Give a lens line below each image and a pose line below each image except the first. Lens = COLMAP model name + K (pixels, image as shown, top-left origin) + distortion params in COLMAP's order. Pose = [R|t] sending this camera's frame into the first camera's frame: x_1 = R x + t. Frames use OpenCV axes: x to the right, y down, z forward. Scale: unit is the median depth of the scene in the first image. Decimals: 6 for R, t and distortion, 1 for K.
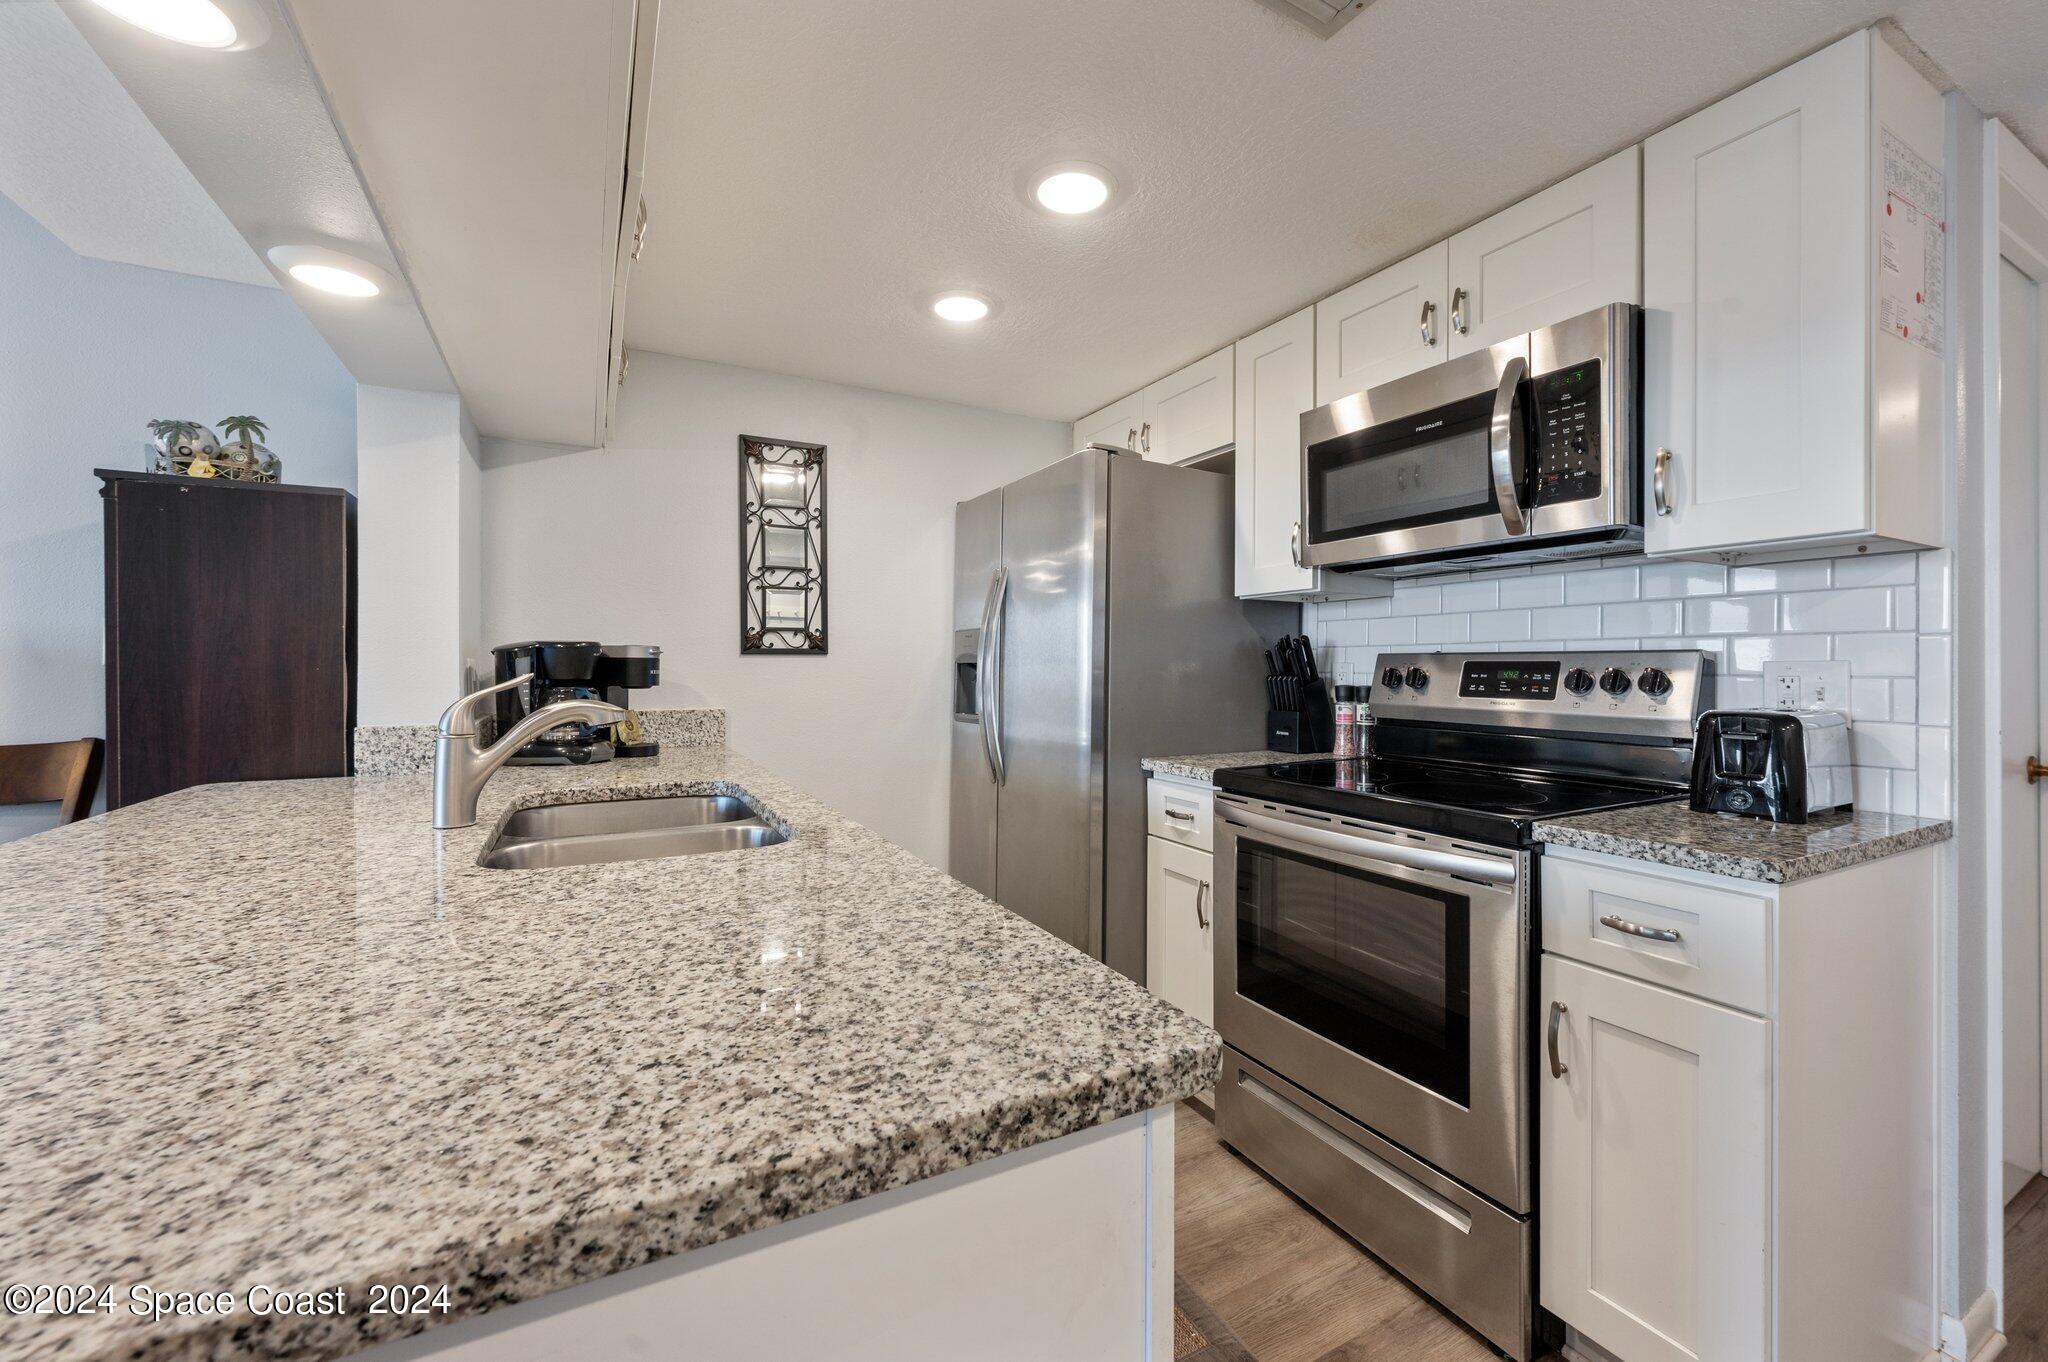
lens RADIAL K [[818.8, 0, 1032.5], [0, 818.8, 668.7], [0, 0, 1]] dist [0.000029, -0.000027]
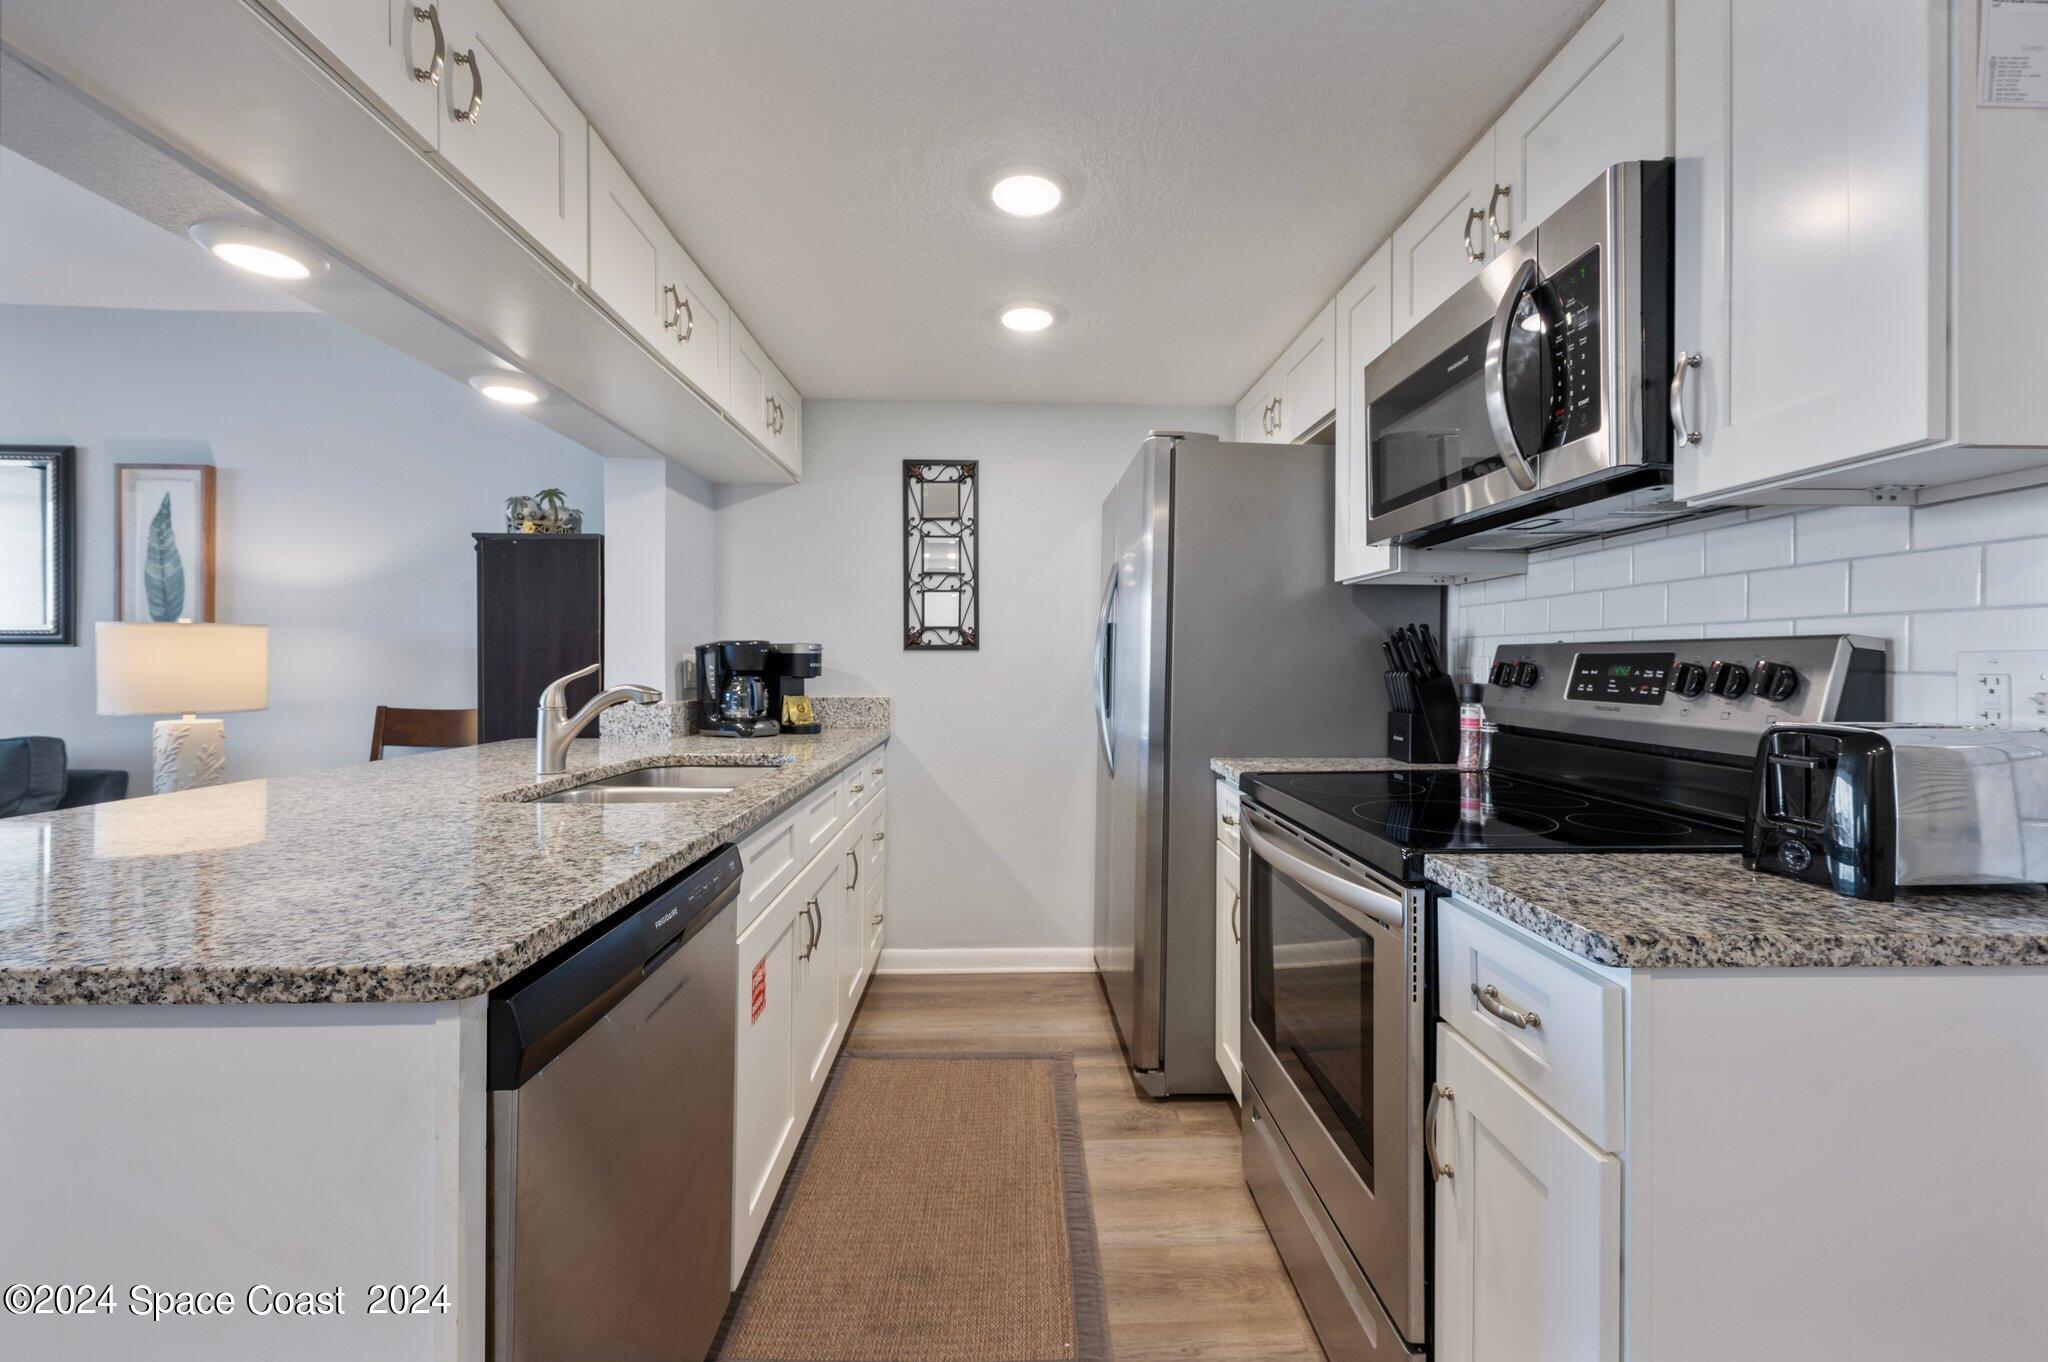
lens RADIAL K [[806.8, 0, 1030.6], [0, 806.8, 665.2], [0, 0, 1]] dist [0.001747, -0.000039]
pose [[0.894743, 0.002940, -0.446572, 0.618361], [-0.002828, 0.999996, 0.000917, 0.004135], [0.446573, 0.000442, 0.894747, 0.126540]]
